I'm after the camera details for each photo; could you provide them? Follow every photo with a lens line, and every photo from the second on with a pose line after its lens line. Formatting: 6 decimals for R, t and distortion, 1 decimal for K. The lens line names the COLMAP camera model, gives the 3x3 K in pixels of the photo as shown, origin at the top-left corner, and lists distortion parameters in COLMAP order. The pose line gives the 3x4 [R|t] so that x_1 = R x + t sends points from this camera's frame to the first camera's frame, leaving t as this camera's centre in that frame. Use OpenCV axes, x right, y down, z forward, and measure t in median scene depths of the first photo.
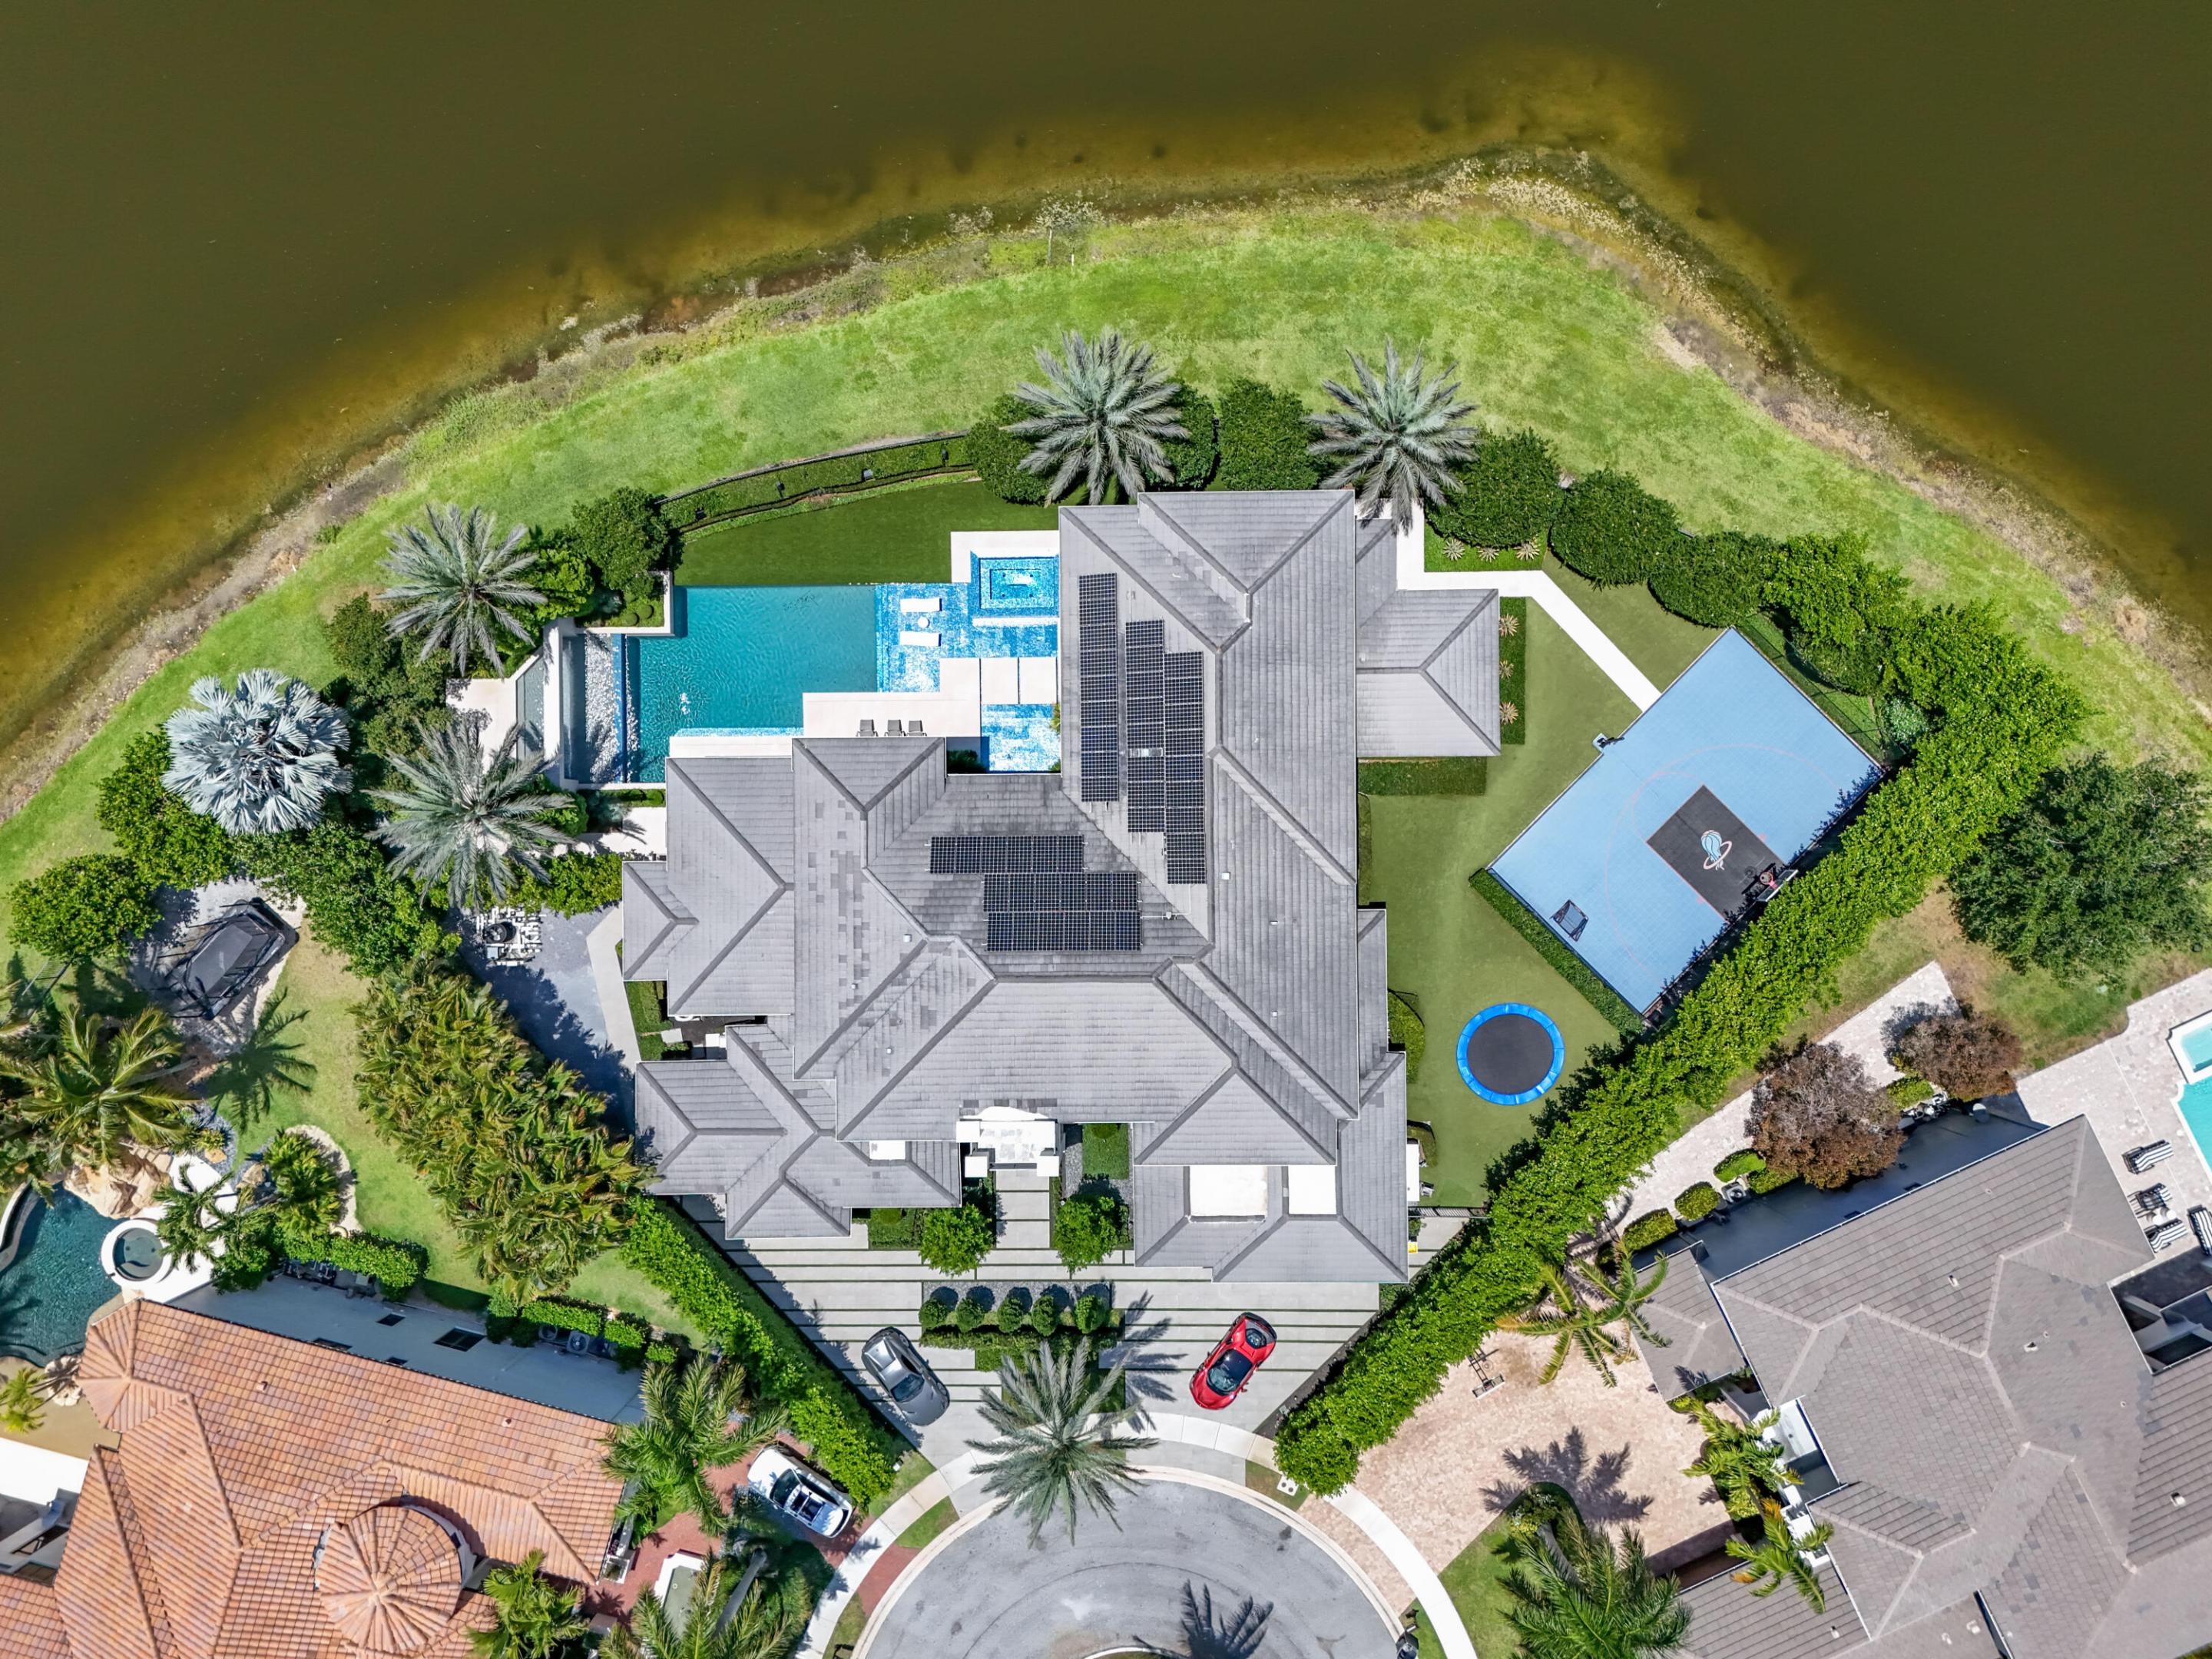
lens RADIAL K [[1613.8, 0, 1106.0], [0, 1613.8, 829.5], [0, 0, 1]] dist [0.045760, -0.000583]
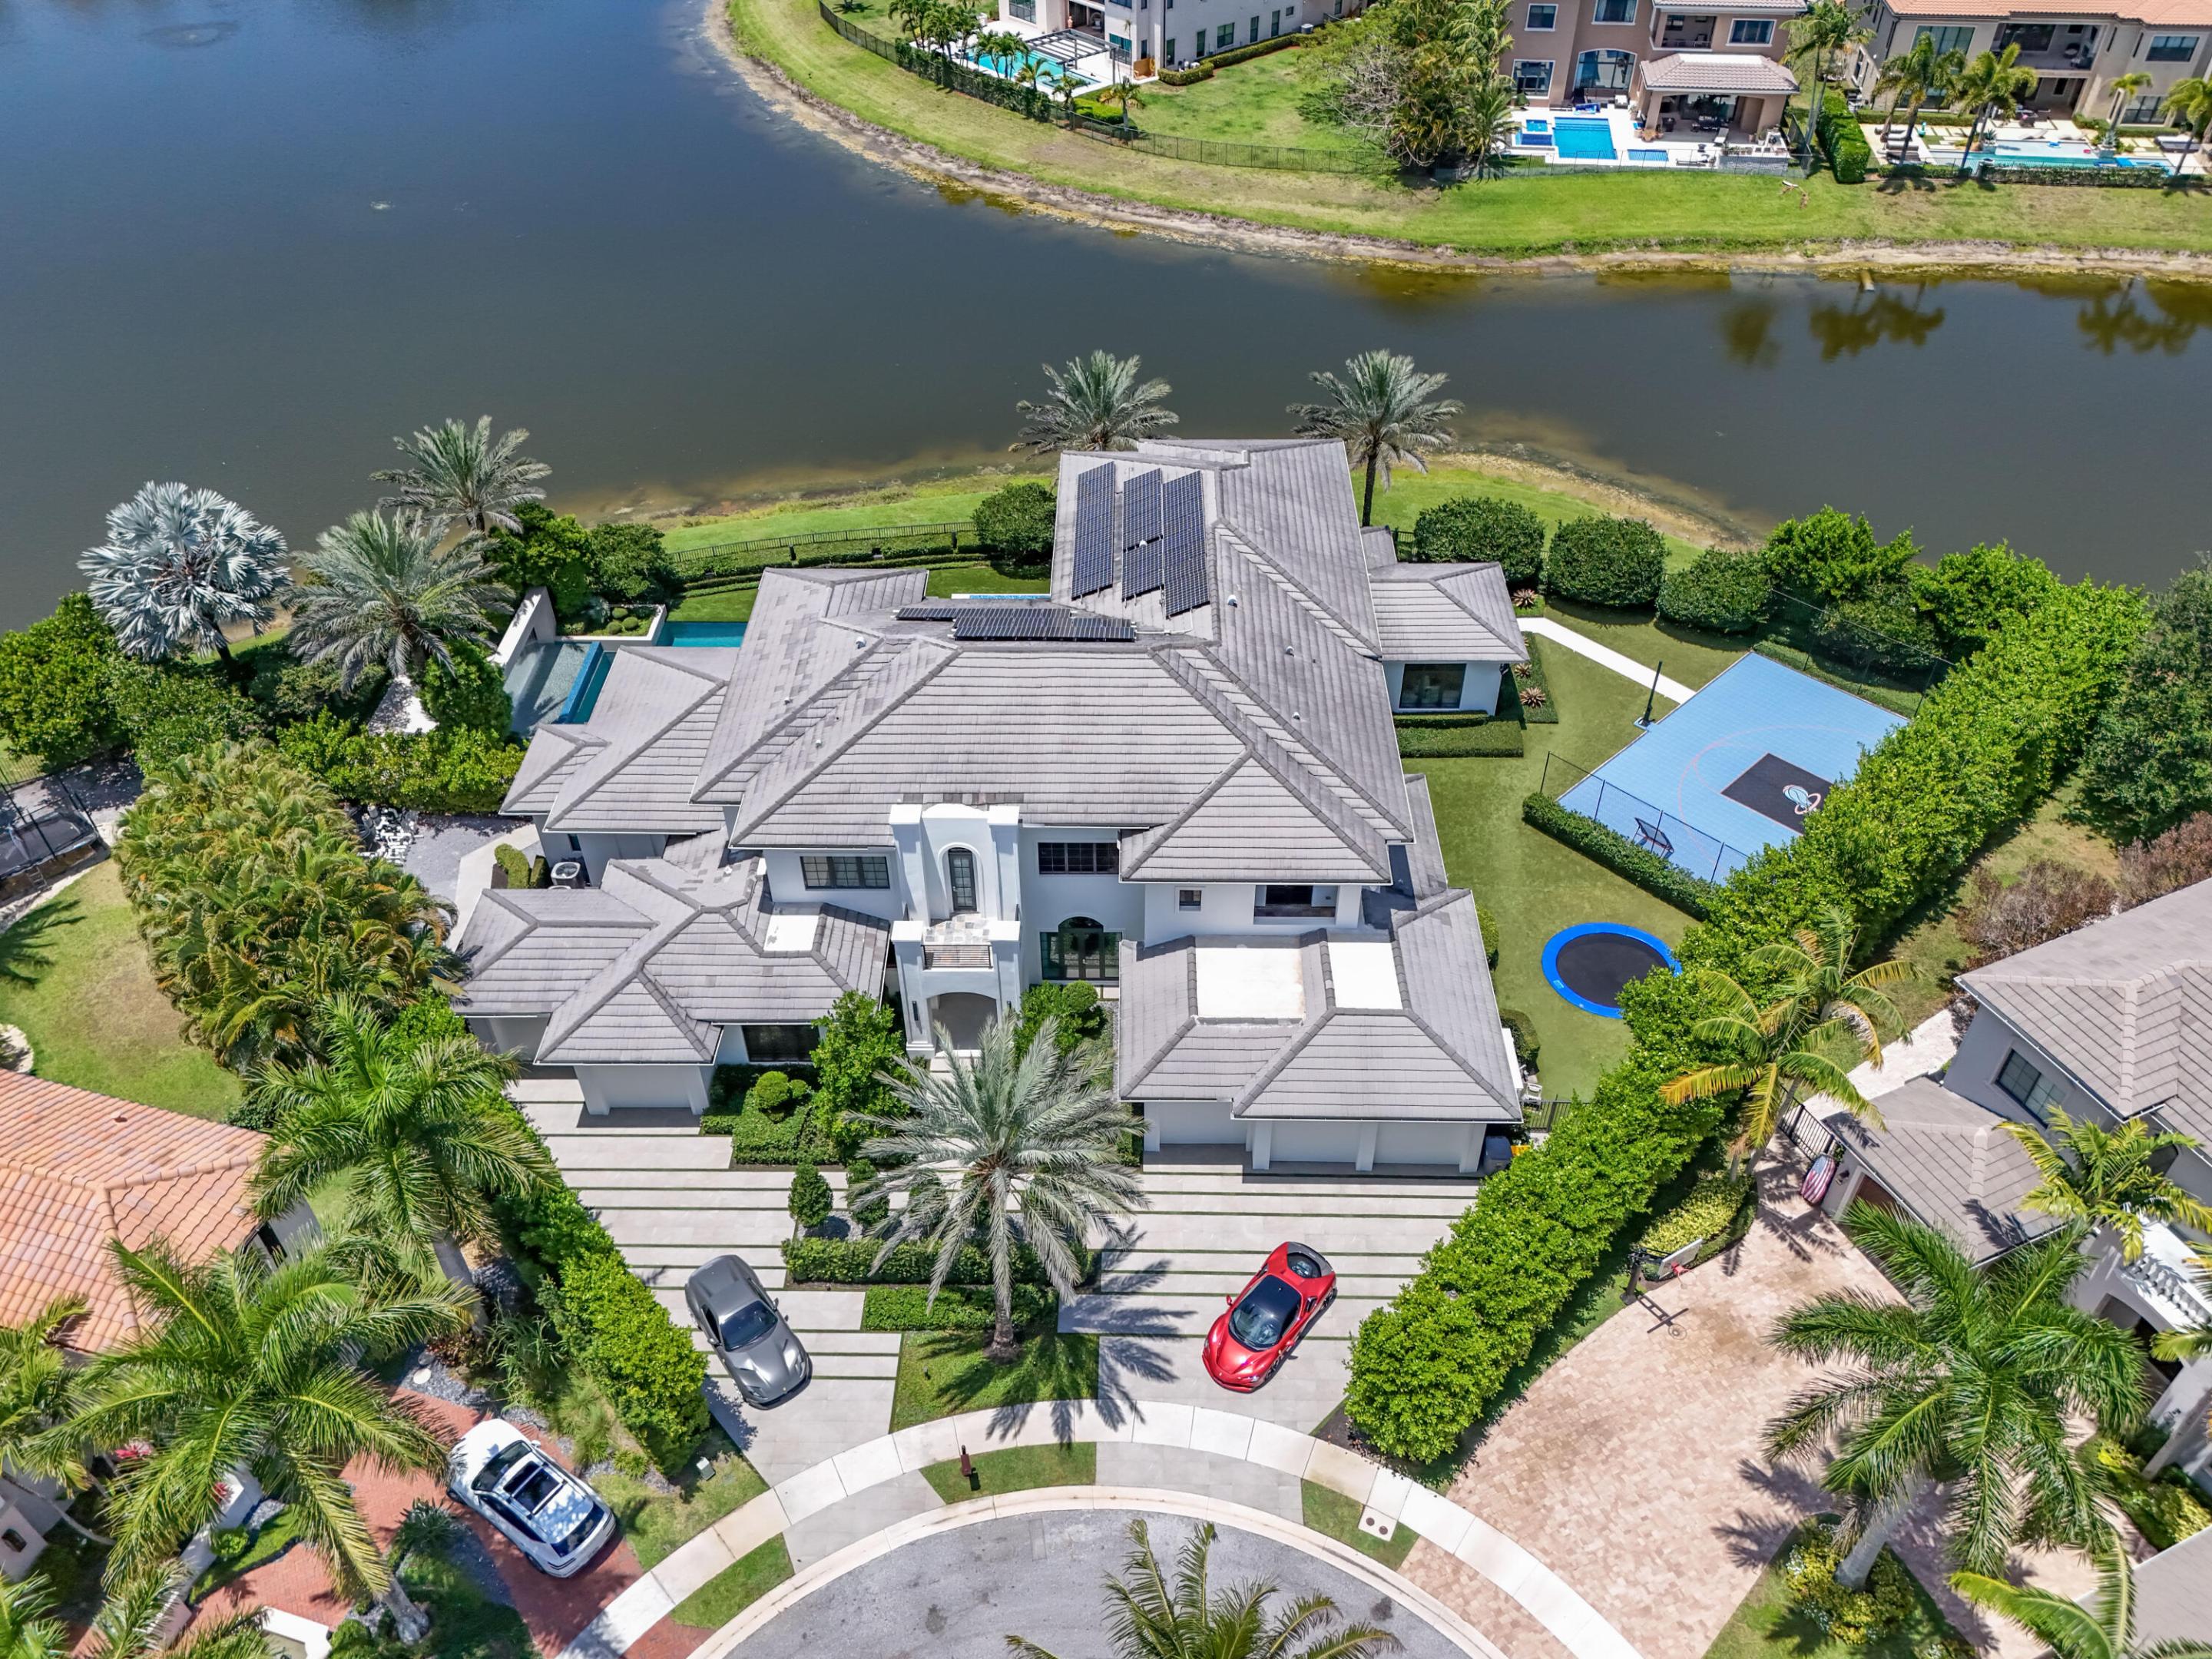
lens RADIAL K [[1645.7, 0, 1106.0], [0, 1645.7, 829.5], [0, 0, 1]] dist [0.042368, -0.006854]
pose [[0.999552, 0.026637, -0.013665, 0.018379], [-0.027831, 0.658555, -0.752018, 0.689927], [-0.011032, 0.752061, 0.659001, 0.435812]]
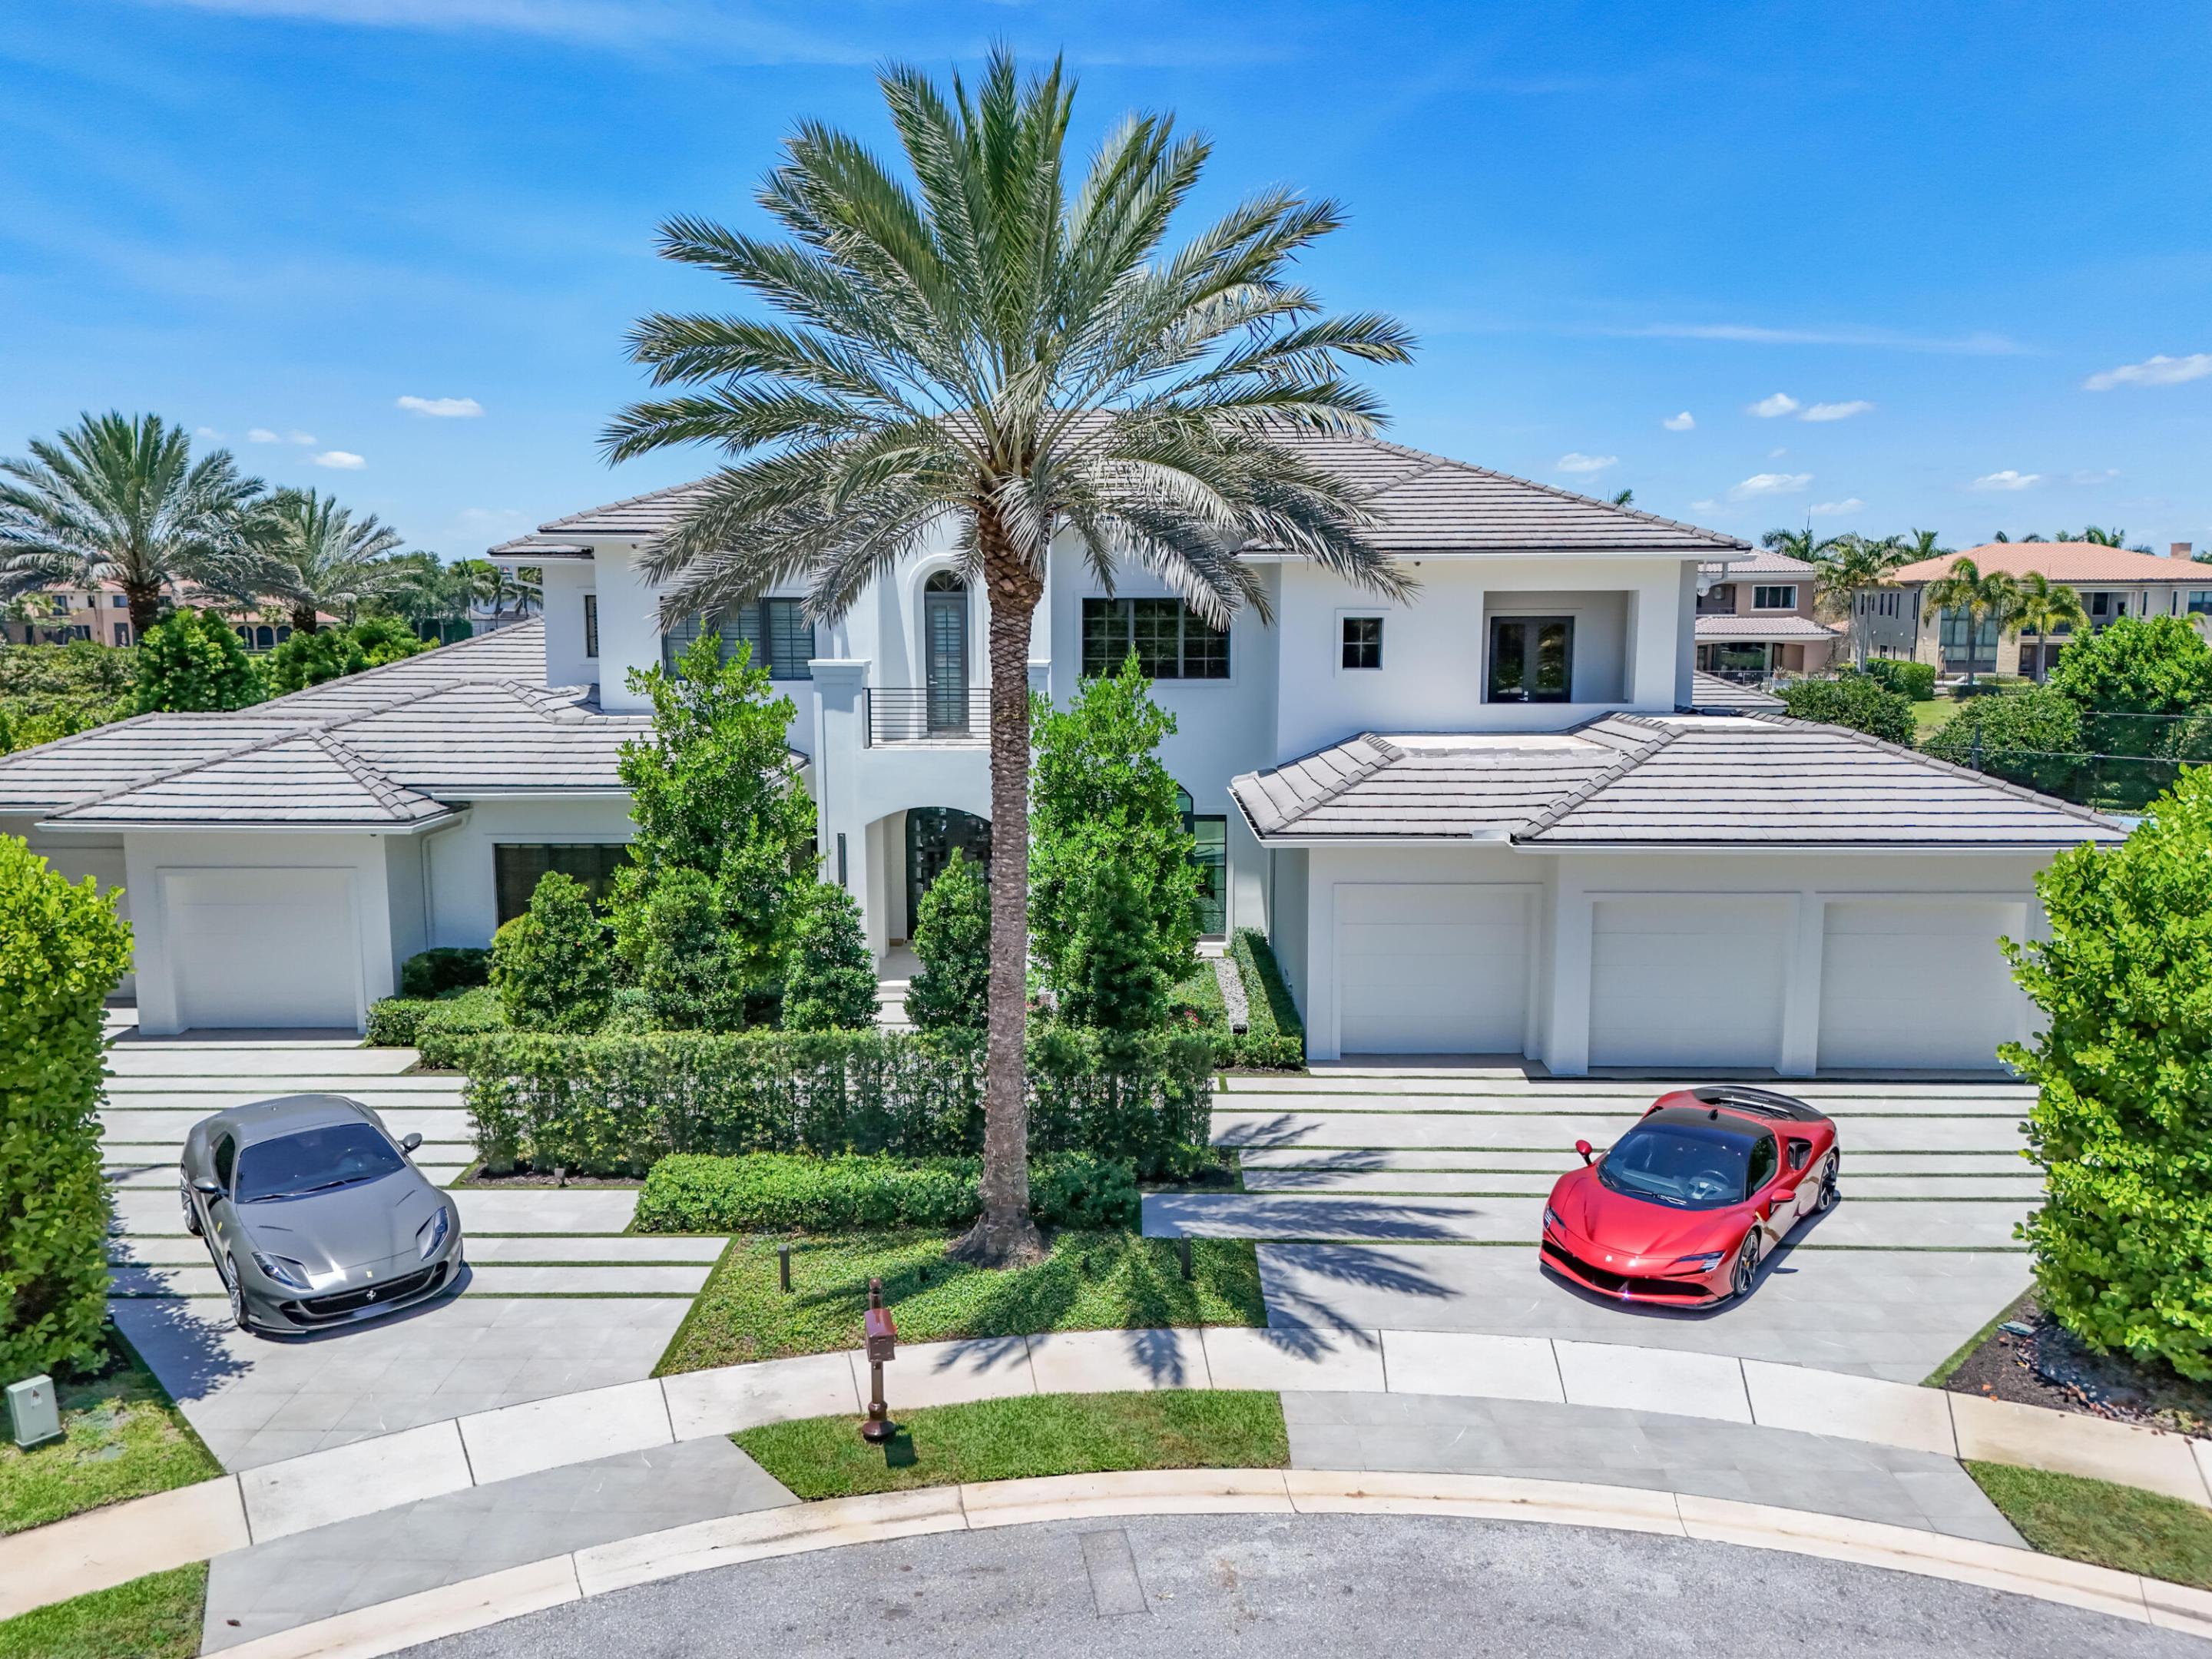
lens RADIAL K [[1645.7, 0, 1106.0], [0, 1645.7, 829.5], [0, 0, 1]] dist [0.042368, -0.006854]
pose [[0.999569, 0.023114, -0.018119, -0.006289], [-0.021211, 0.141411, -0.989724, 0.569618], [-0.020314, 0.989681, 0.141840, 0.913264]]
